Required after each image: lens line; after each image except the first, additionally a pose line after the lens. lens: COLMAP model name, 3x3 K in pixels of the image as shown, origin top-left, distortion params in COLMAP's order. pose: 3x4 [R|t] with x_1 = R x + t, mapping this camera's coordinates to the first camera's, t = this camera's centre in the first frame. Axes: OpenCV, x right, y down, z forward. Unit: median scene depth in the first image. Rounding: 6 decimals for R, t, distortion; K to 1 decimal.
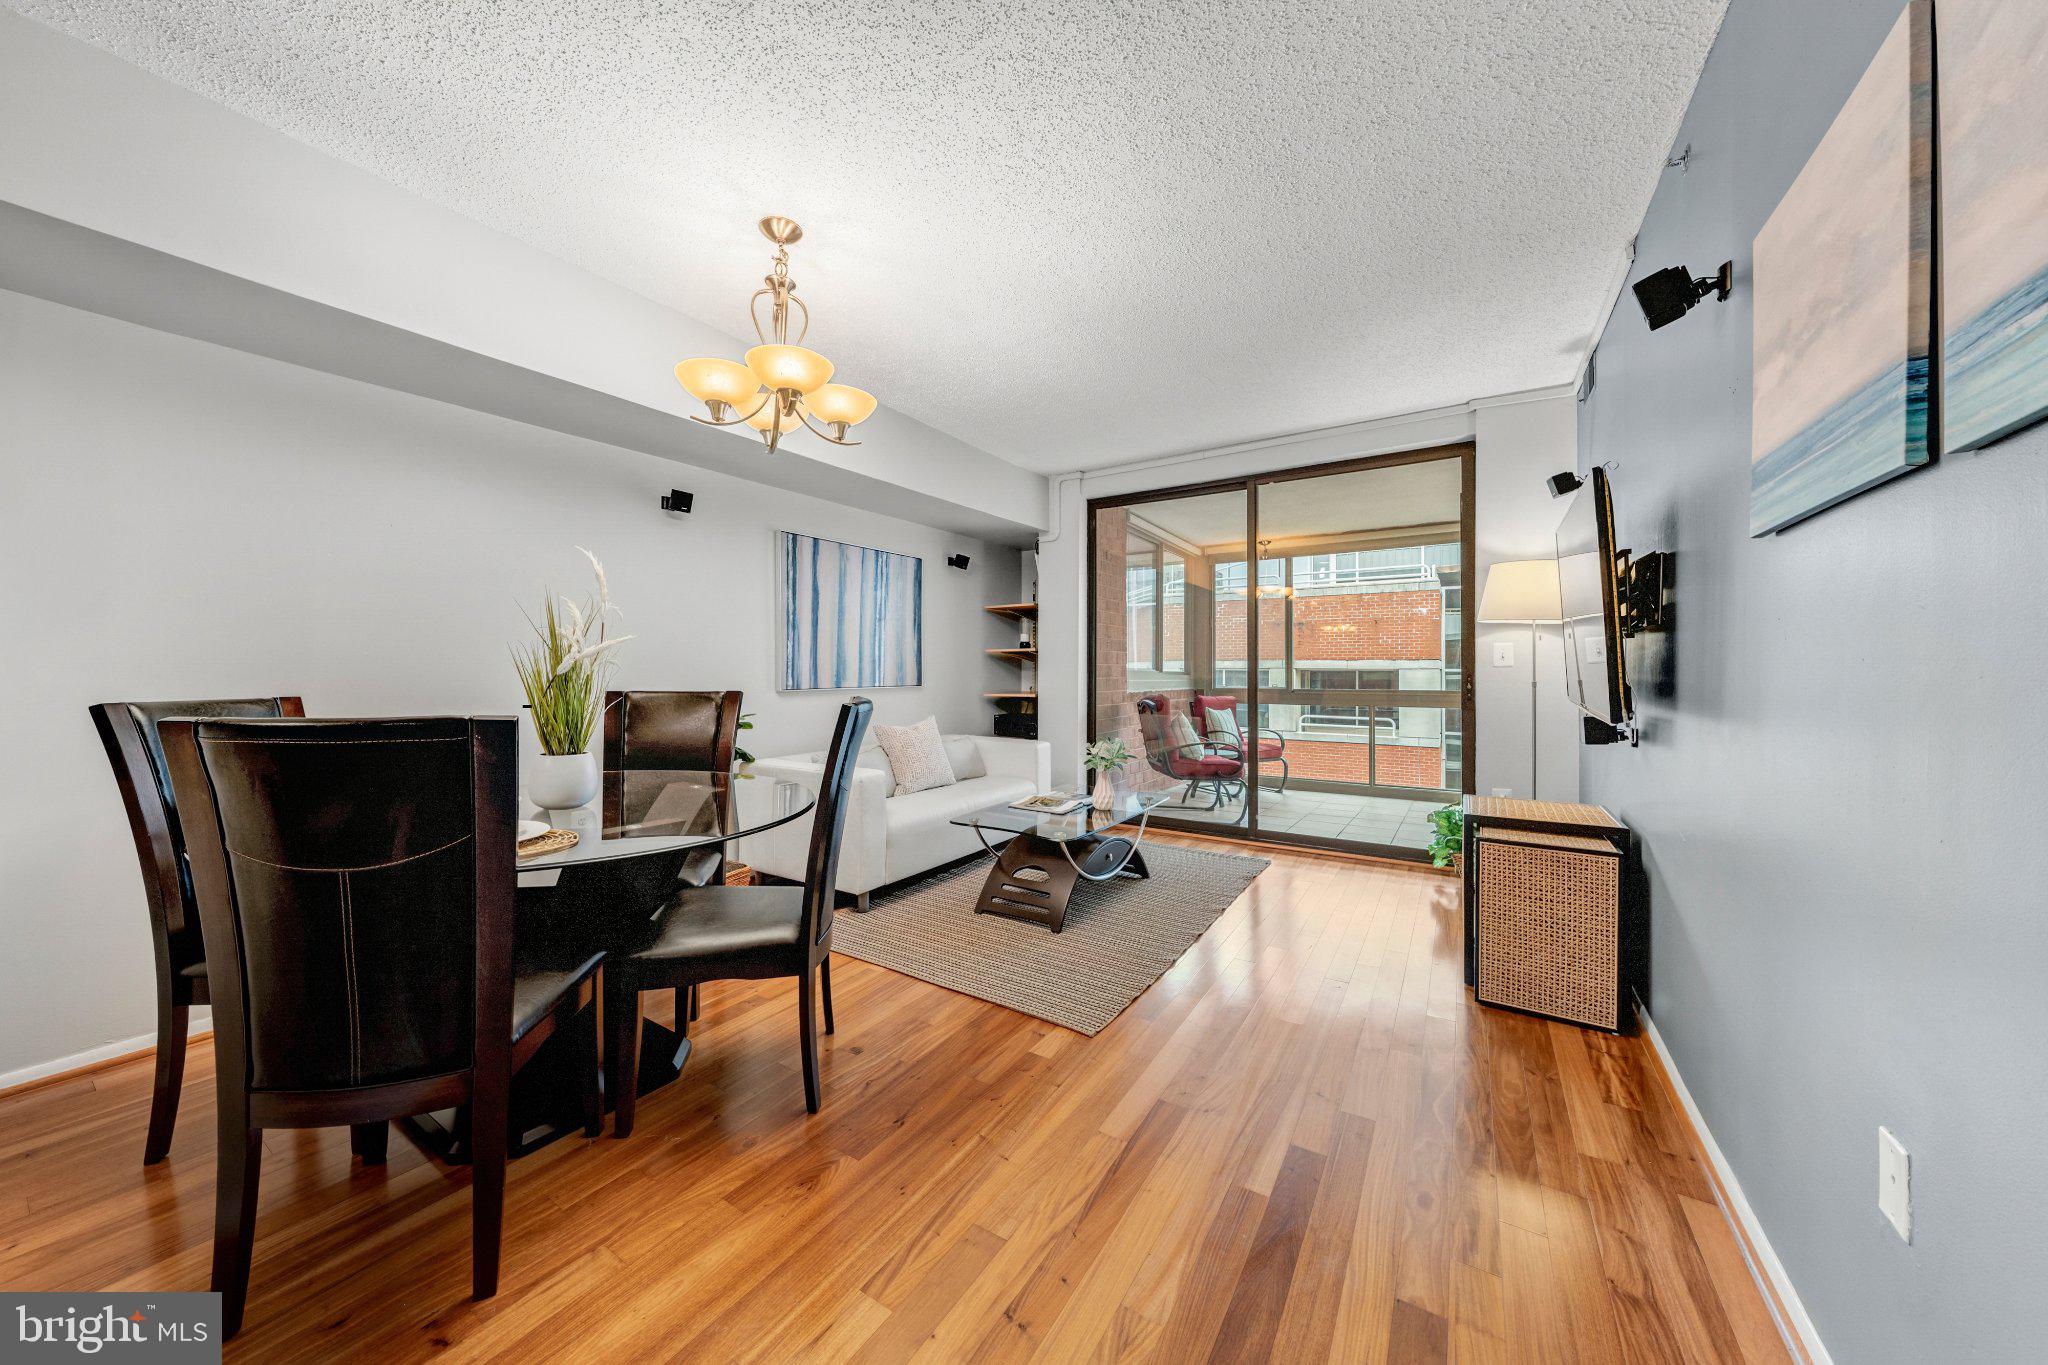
lens RADIAL K [[699.2, 0, 1018.8], [0, 699.2, 669.6], [0, 0, 1]] dist [0.000839, -0.000002]
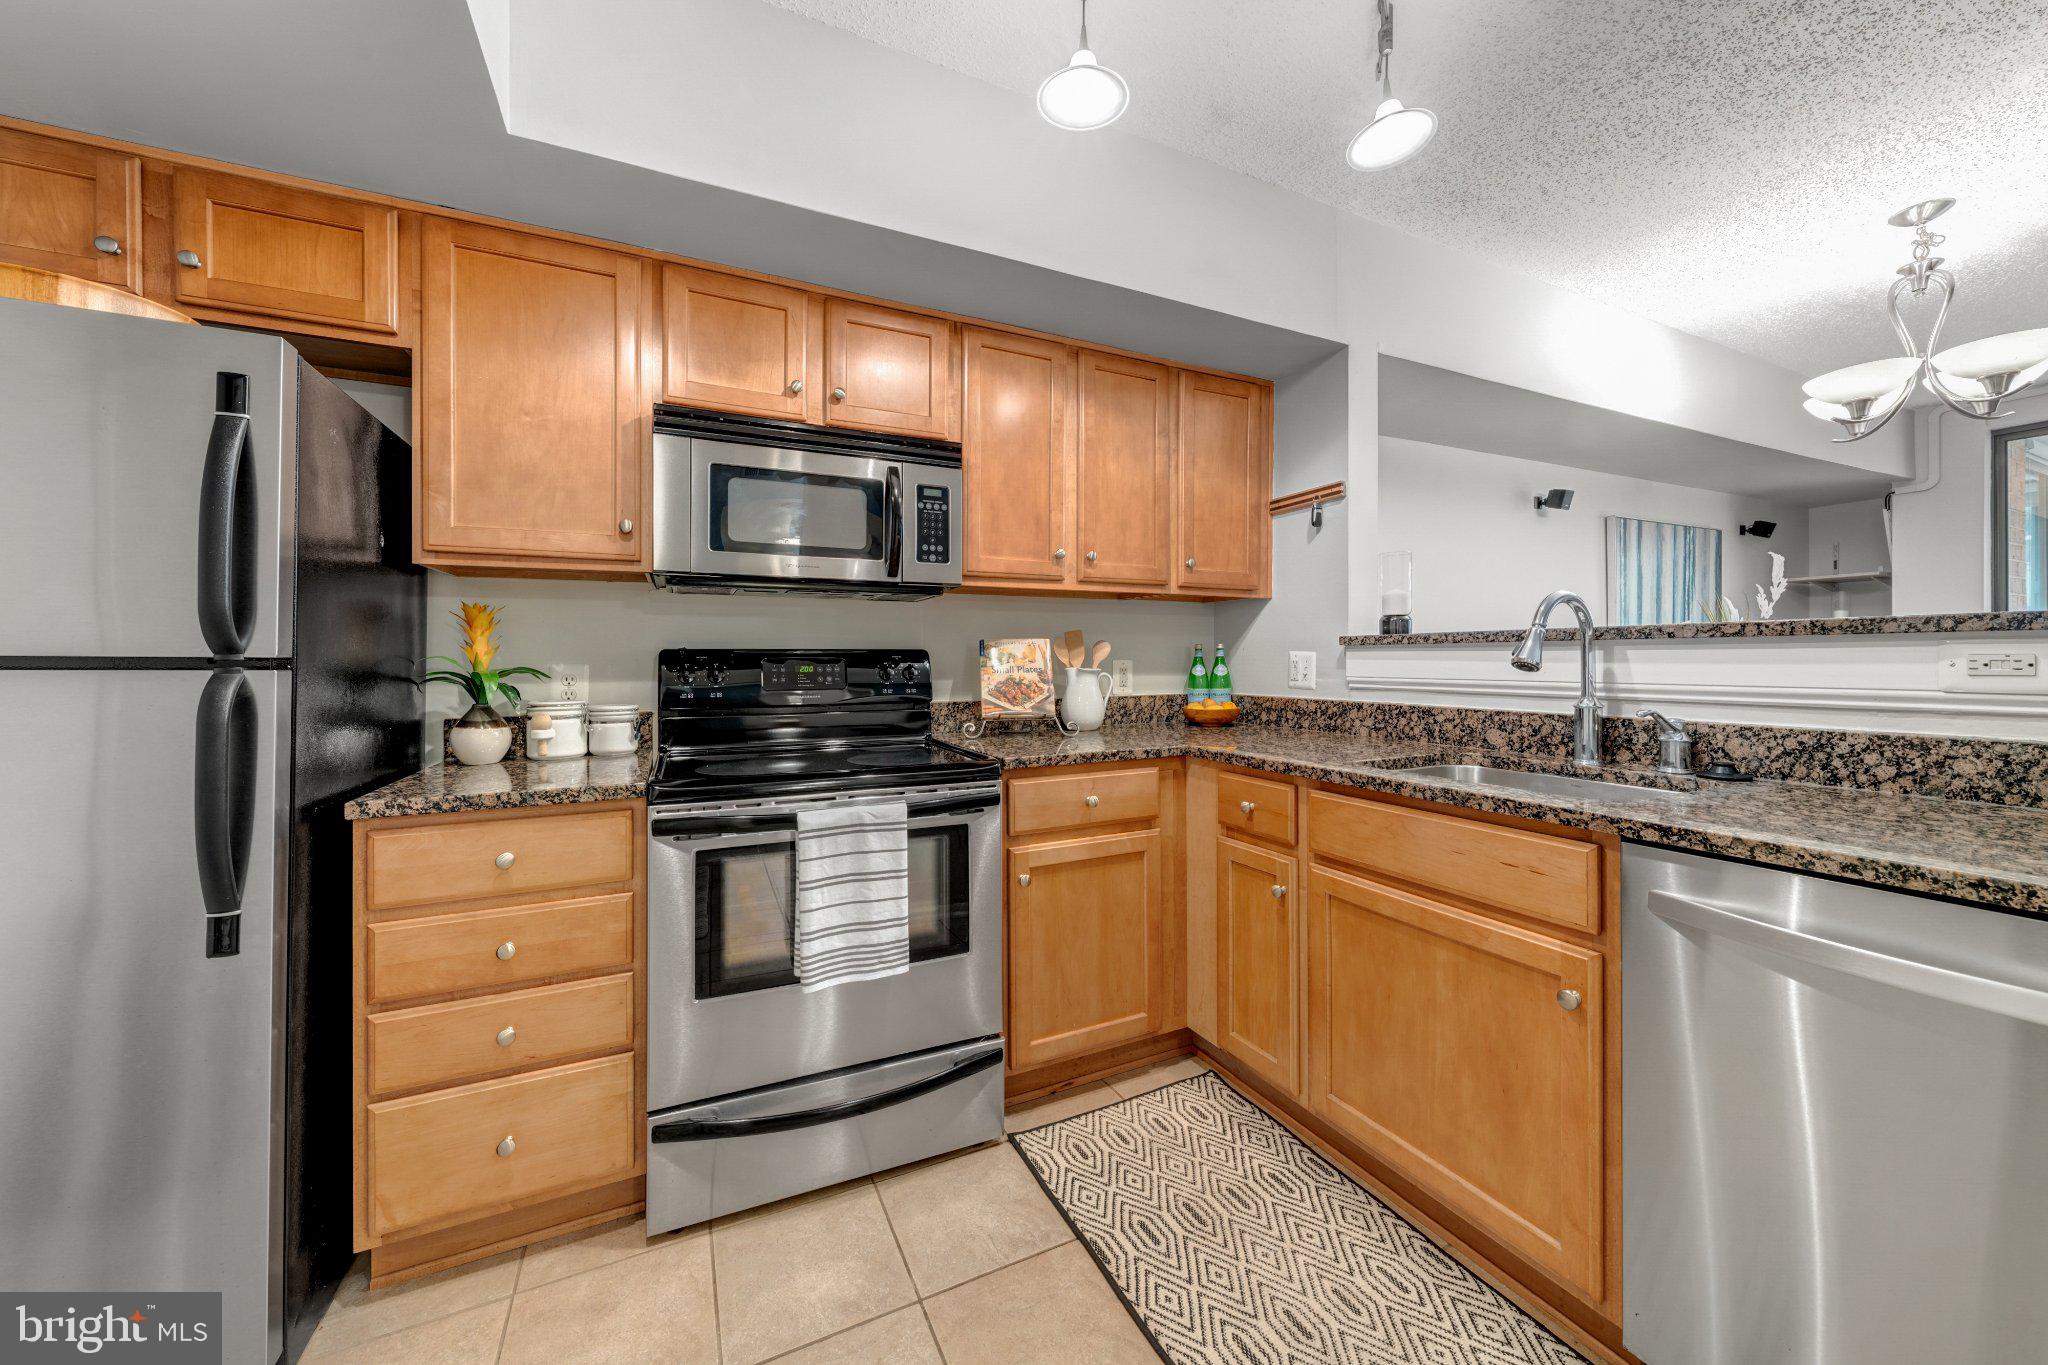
lens RADIAL K [[733.1, 0, 1017.2], [0, 733.1, 661.0], [0, 0, 1]] dist [-0.003275, -0.000164]
pose [[0.847719, -0.007712, -0.530389, -0.404671], [0.011043, 0.999934, 0.003111, -0.007017], [0.530330, -0.008494, 0.847749, -0.253107]]
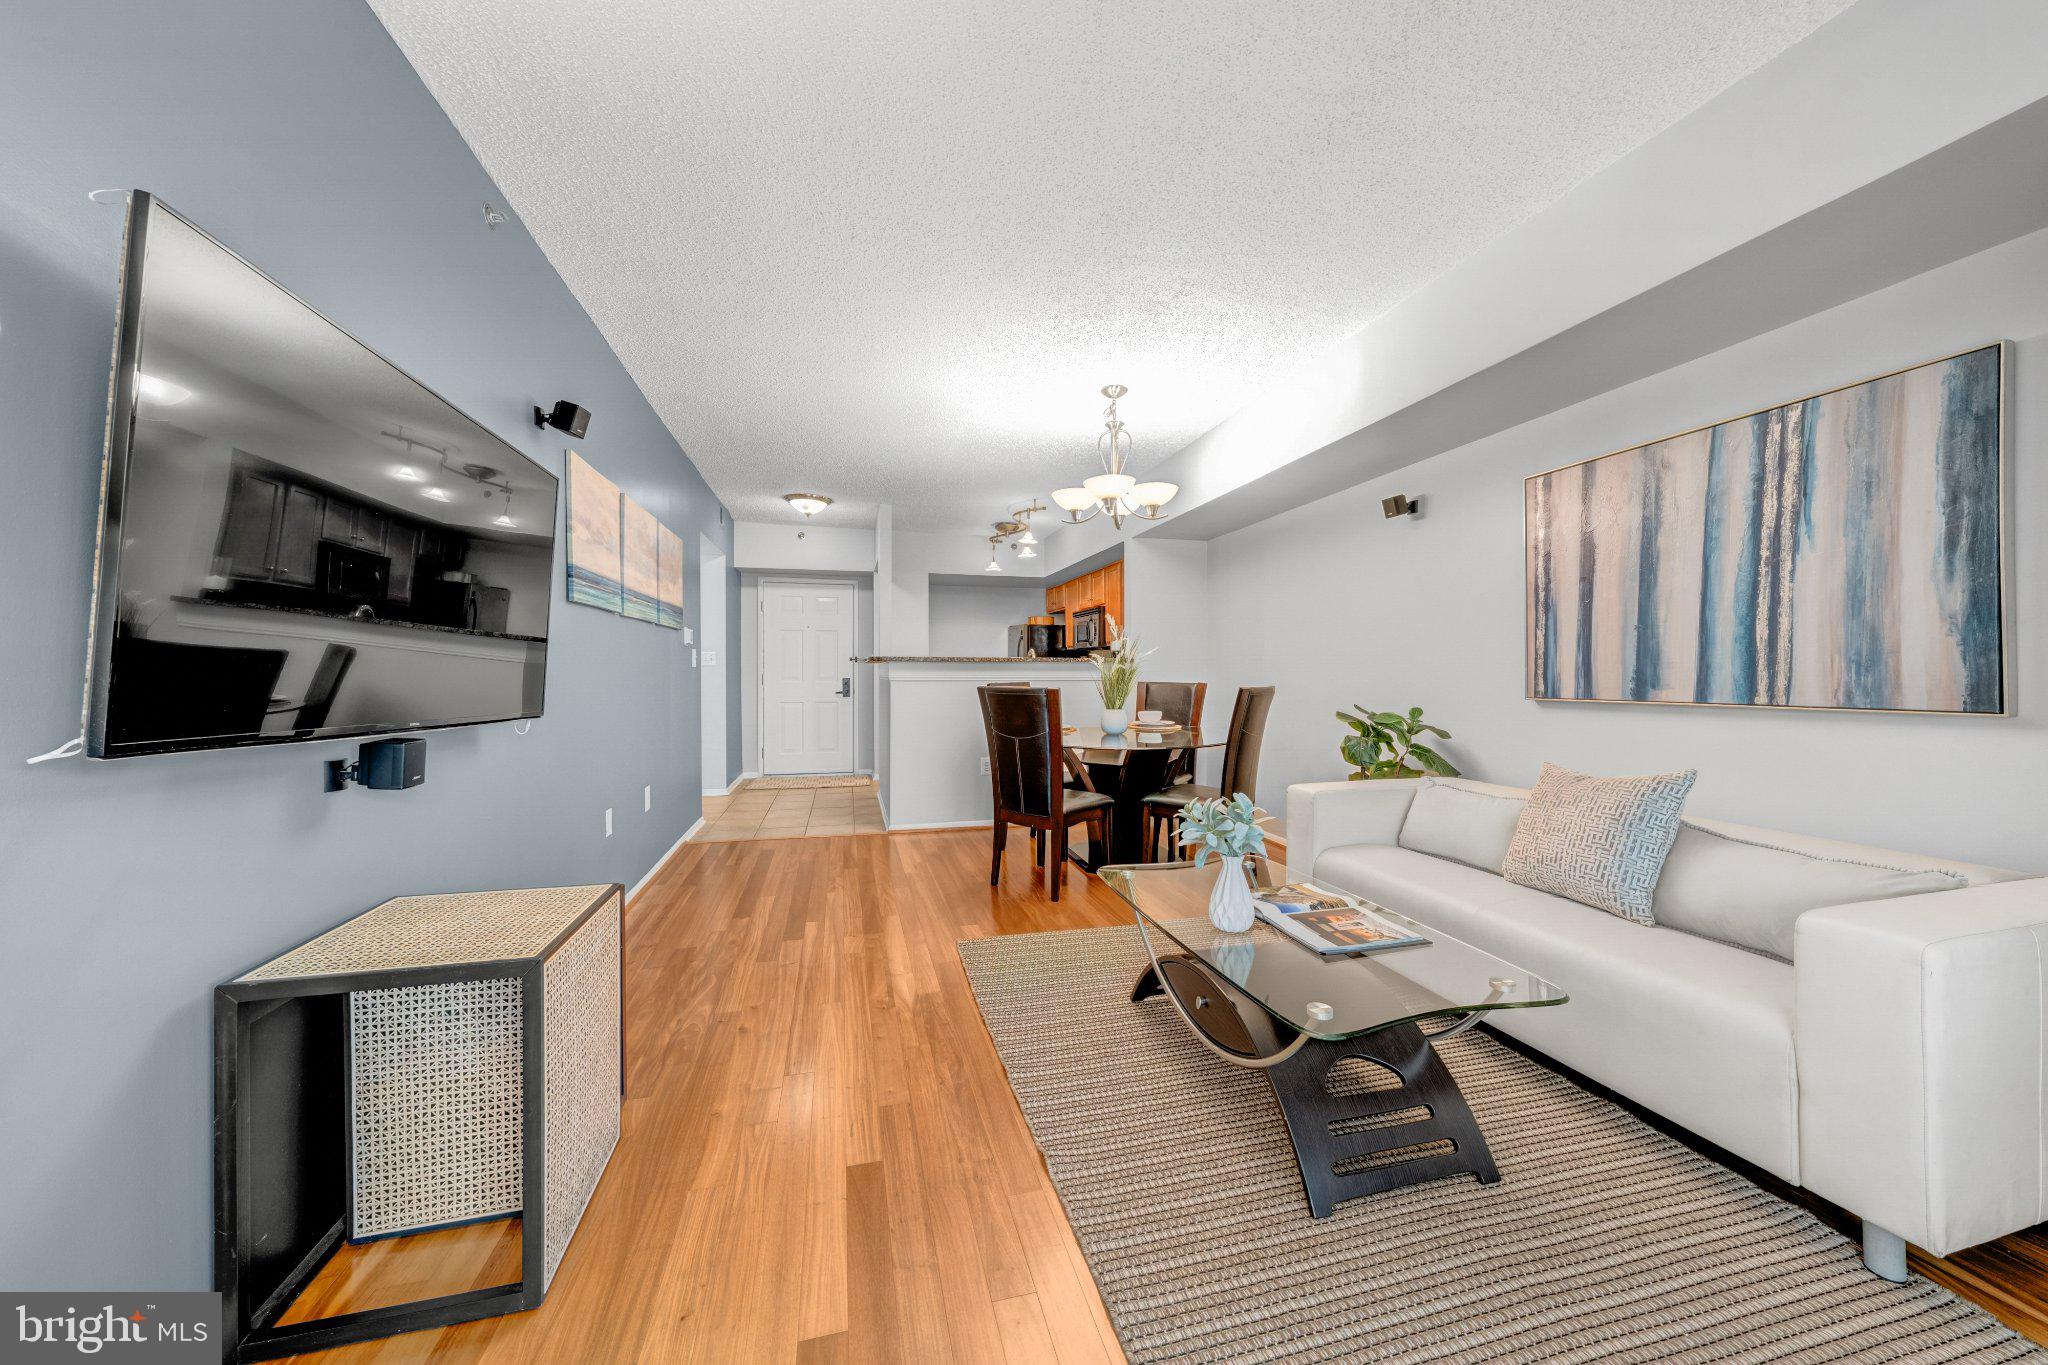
lens RADIAL K [[699.2, 0, 1018.8], [0, 699.2, 669.6], [0, 0, 1]] dist [0.000839, -0.000002]
pose [[-0.687059, -0.005900, -0.726578, 0.441960], [-0.001965, 0.999978, -0.006262, 0.004506], [0.726599, -0.002875, -0.687055, 0.888834]]
